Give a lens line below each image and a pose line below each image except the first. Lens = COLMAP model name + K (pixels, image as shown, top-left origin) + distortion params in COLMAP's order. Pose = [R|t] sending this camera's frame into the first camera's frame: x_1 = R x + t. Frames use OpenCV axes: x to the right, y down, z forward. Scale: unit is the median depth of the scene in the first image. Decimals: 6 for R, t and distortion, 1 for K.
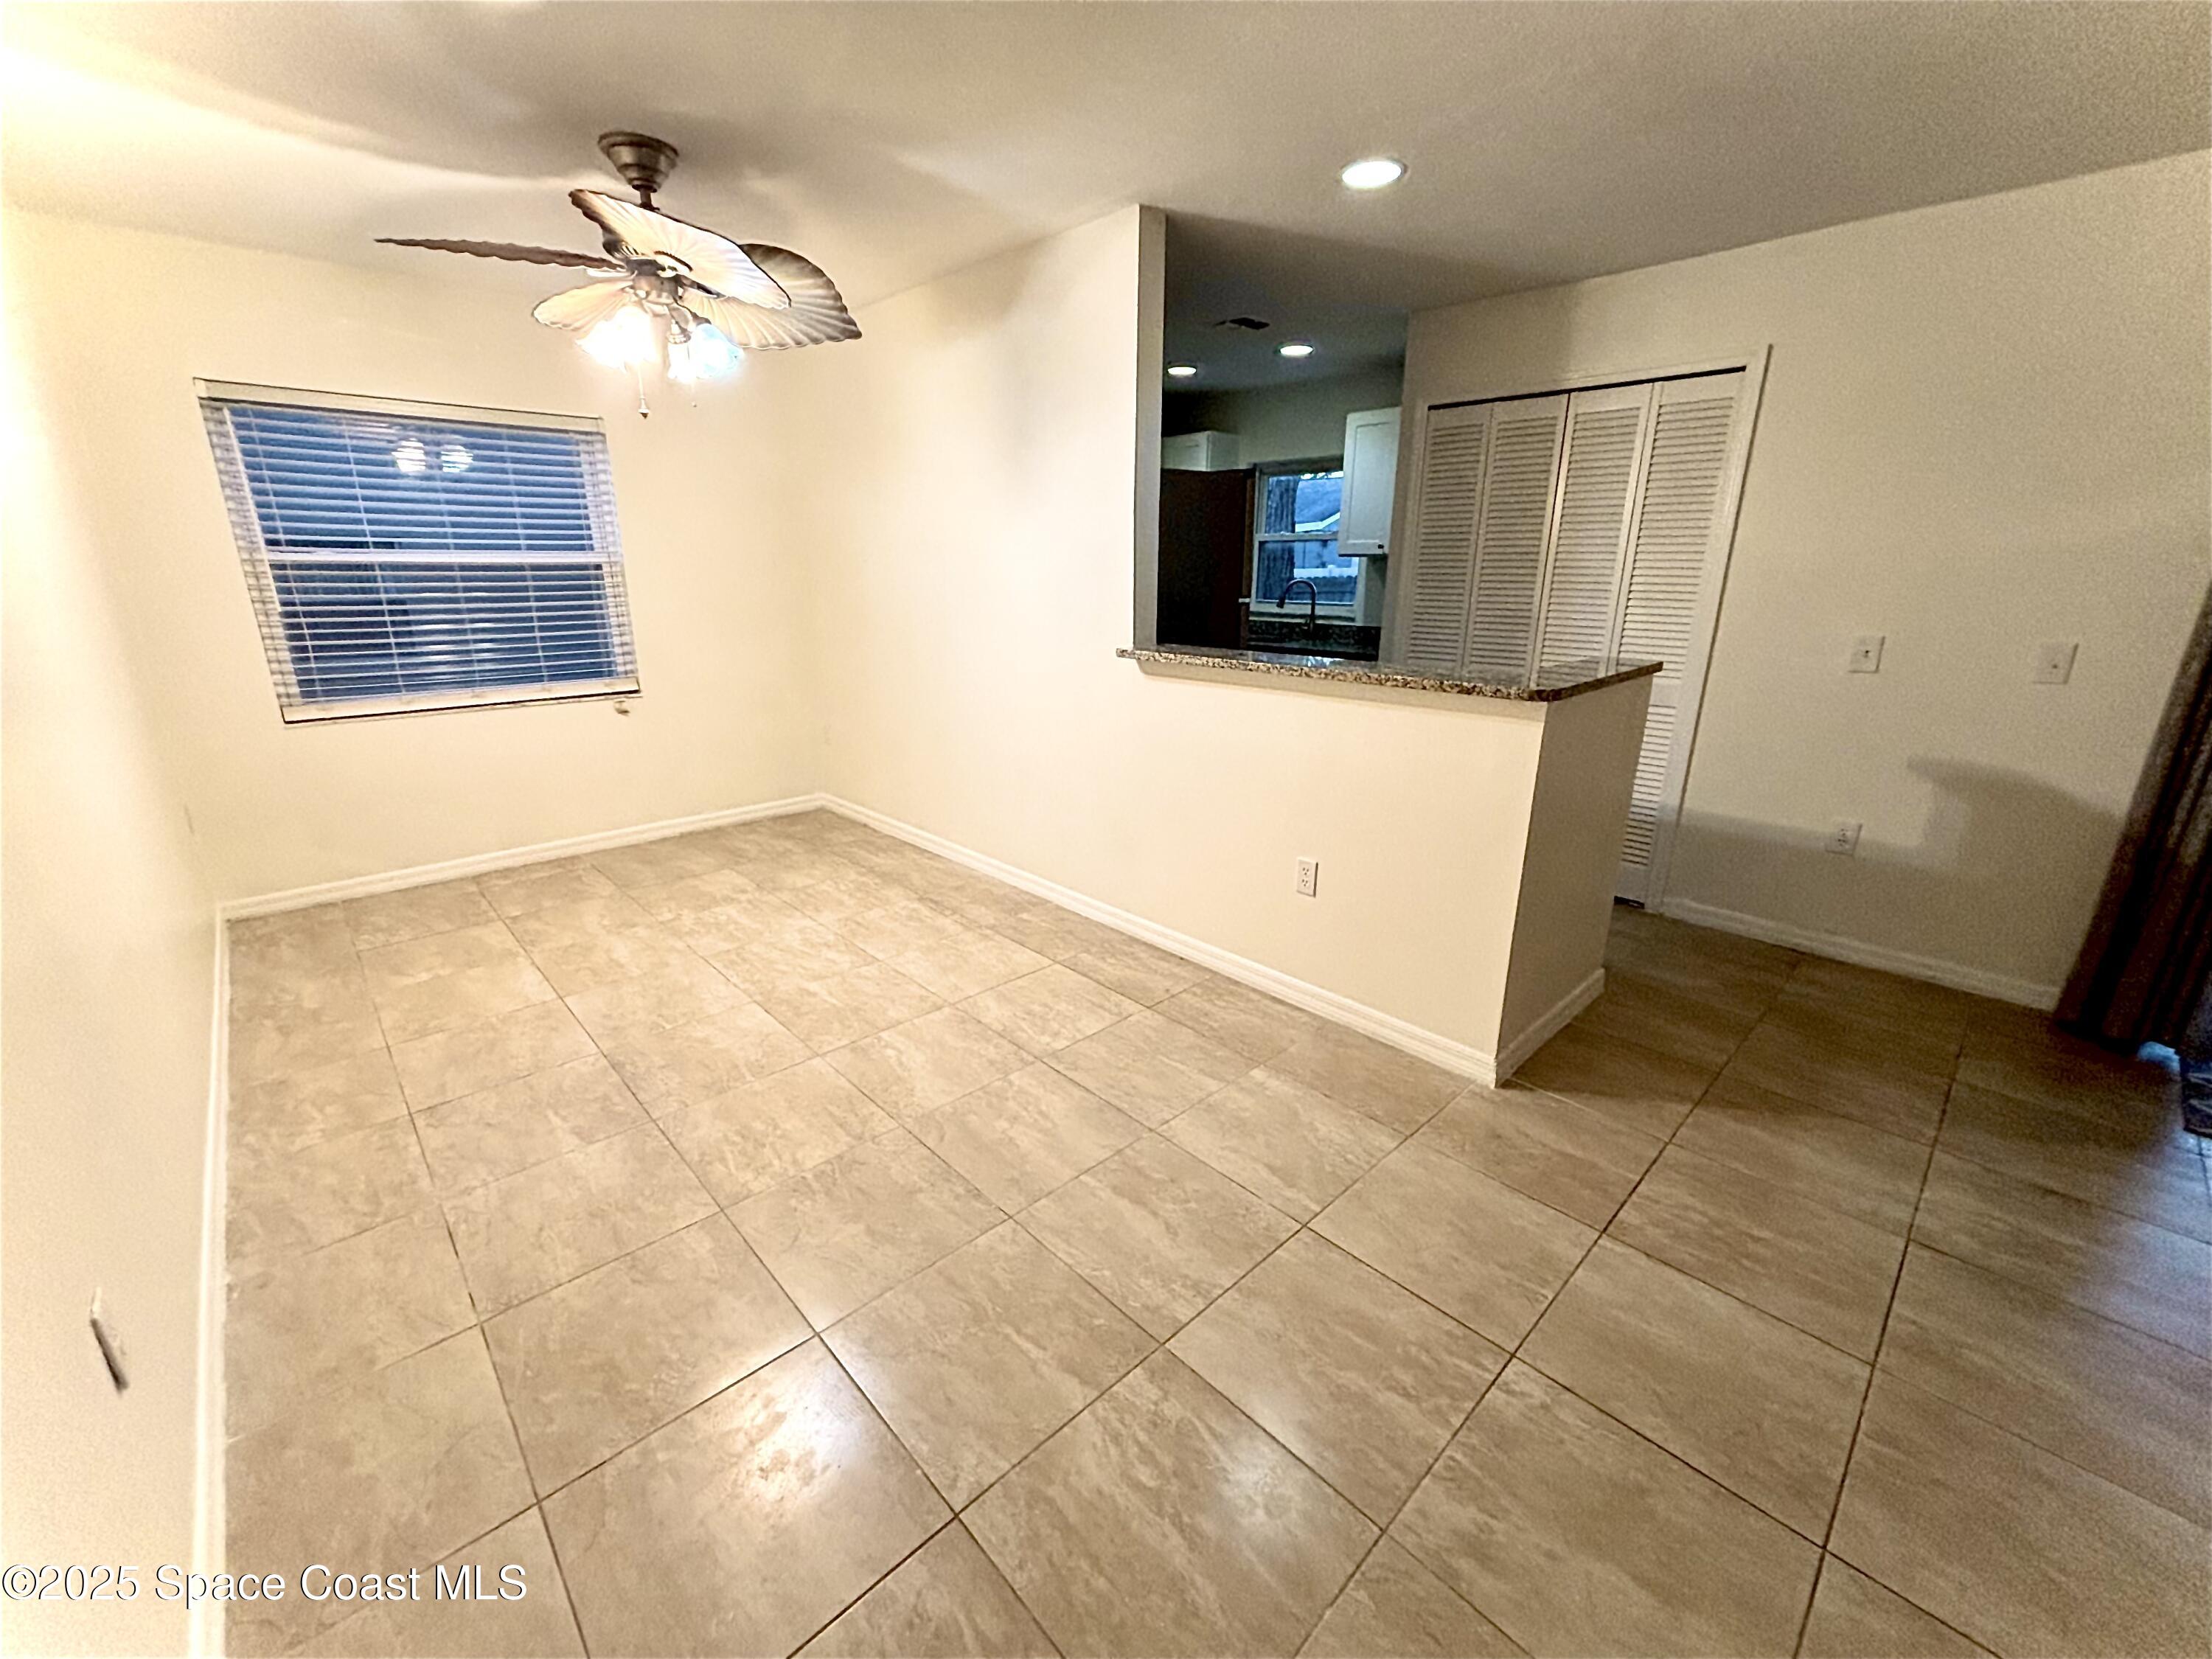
lens RADIAL K [[892.9, 0, 1105.0], [0, 892.9, 825.7], [0, 0, 1]] dist [0.001179, -0.000355]
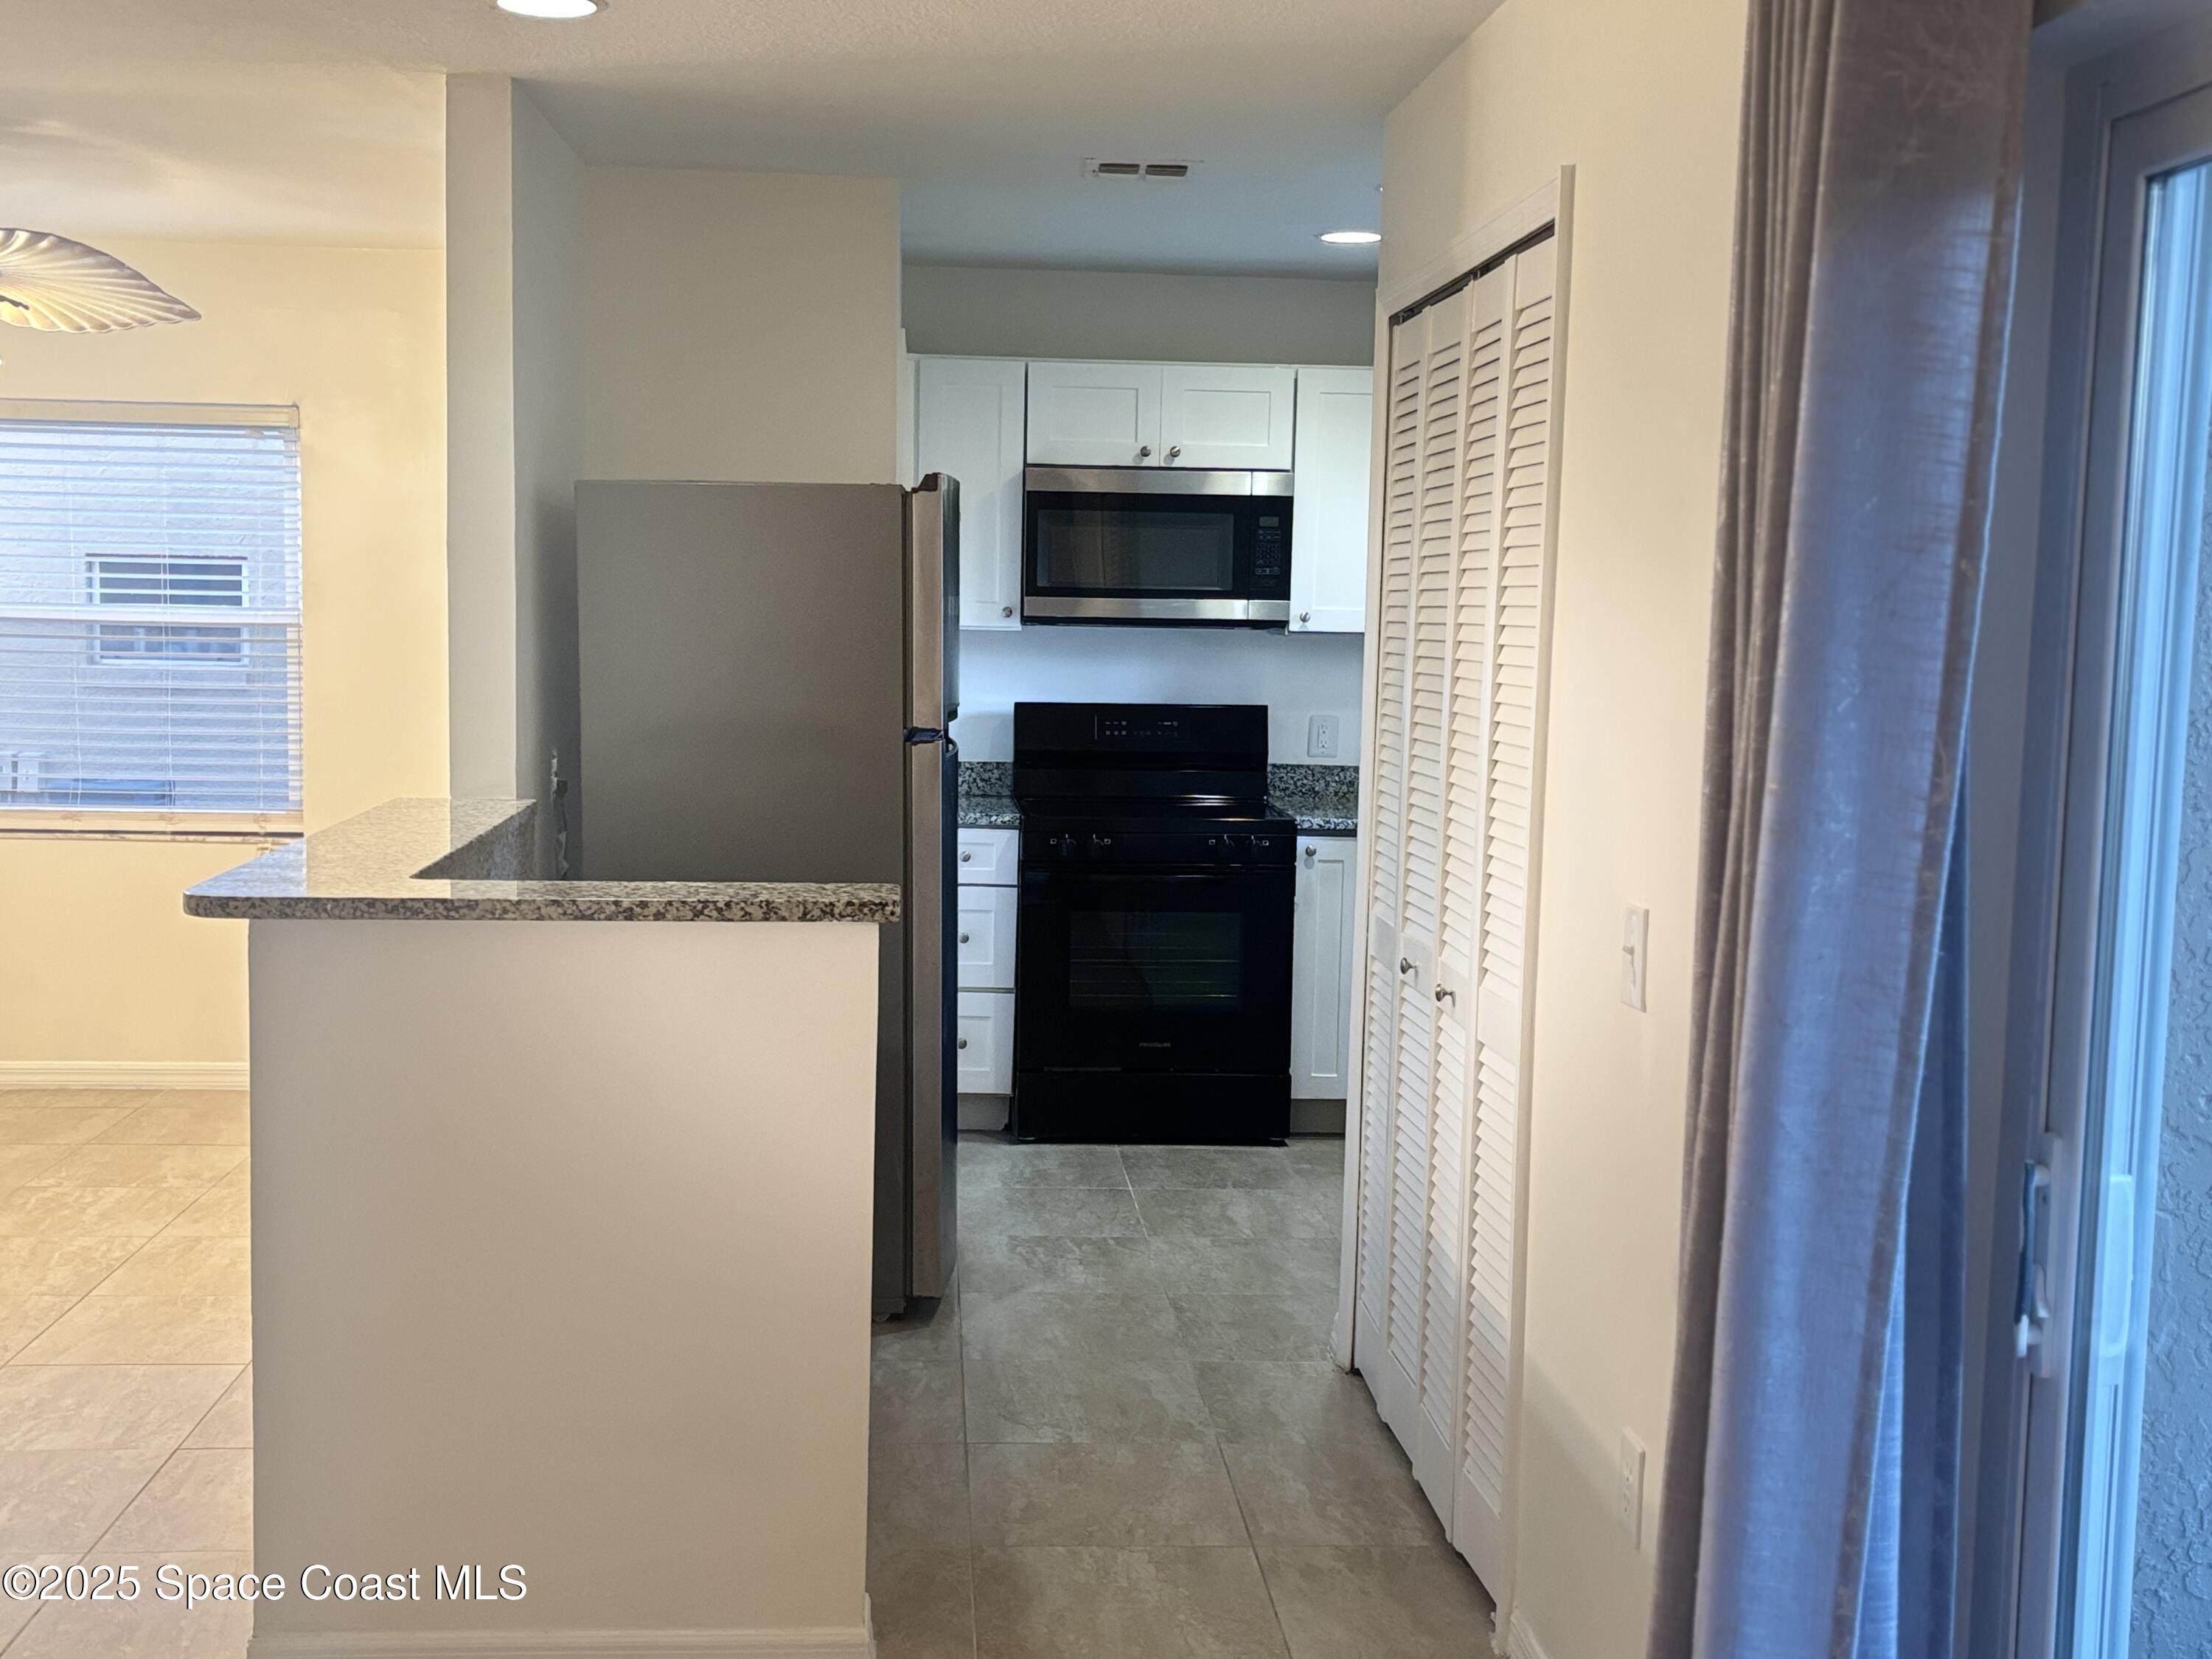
lens RADIAL K [[2382.3, 0, 1089.3], [0, 2382.3, 837.7], [0, 0, 1]] dist [0.109791, 0.000000]
pose [[0.768736, 0.075952, -0.635041, 1.373290], [-0.199050, 0.972023, -0.124700, -0.079306], [0.607803, 0.222267, 0.762347, 0.133770]]
